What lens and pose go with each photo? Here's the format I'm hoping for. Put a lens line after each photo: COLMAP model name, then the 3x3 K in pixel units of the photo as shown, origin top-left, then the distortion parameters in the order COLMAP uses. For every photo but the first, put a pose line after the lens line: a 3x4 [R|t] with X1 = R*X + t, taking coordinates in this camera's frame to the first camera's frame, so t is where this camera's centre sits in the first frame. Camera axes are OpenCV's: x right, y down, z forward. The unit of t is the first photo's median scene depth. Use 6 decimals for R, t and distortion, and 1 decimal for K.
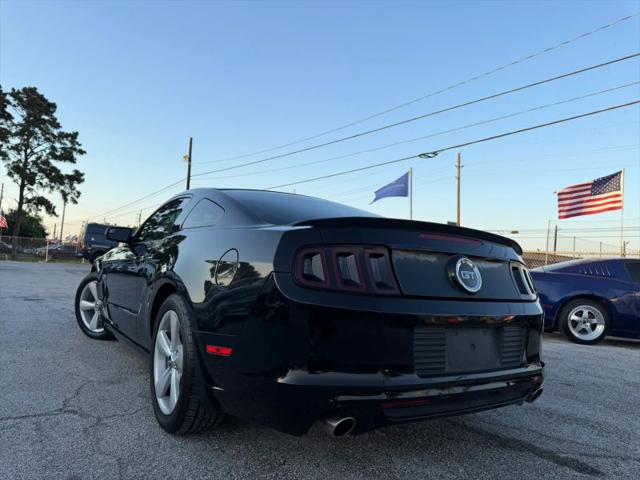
lens RADIAL K [[462.9, 0, 327.2], [0, 462.9, 236.5], [0, 0, 1]] dist [-0.001669, -0.004348]
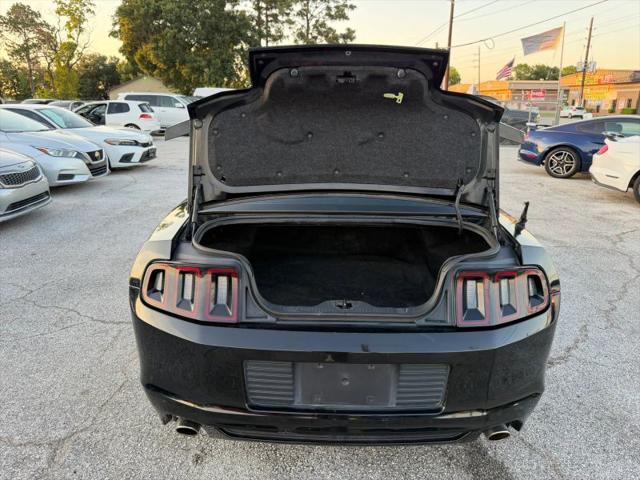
lens RADIAL K [[467.1, 0, 314.0], [0, 467.1, 238.0], [0, 0, 1]] dist [0.003251, -0.003529]
pose [[0.814366, 0.101311, -0.571440, 0.595113], [0.090176, 0.950597, 0.297043, -0.220594], [0.573303, -0.293432, 0.764998, 0.320354]]
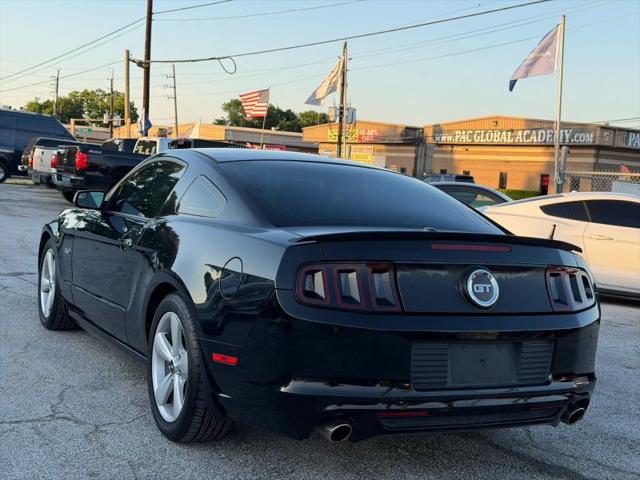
lens RADIAL K [[923.0, 0, 320.0], [0, 923.0, 240.0], [0, 0, 1]] dist [0.117864, -0.035688]
pose [[0.993986, 0.012564, -0.108787, 0.150713], [0.002307, 0.990775, 0.135497, -0.228495], [0.109486, -0.134933, 0.984787, -0.748741]]
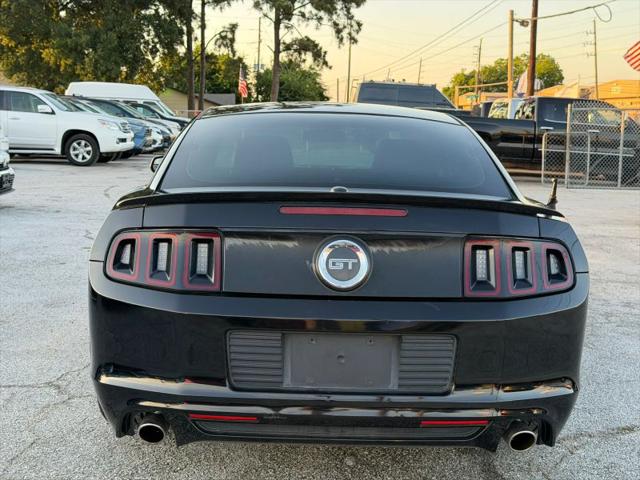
lens RADIAL K [[923.0, 0, 320.0], [0, 923.0, 240.0], [0, 0, 1]] dist [0.117864, -0.035688]
pose [[0.834579, 0.022470, -0.550429, 0.904172], [0.073991, 0.985542, 0.152420, -0.150208], [0.545896, -0.167934, 0.820851, -0.176315]]
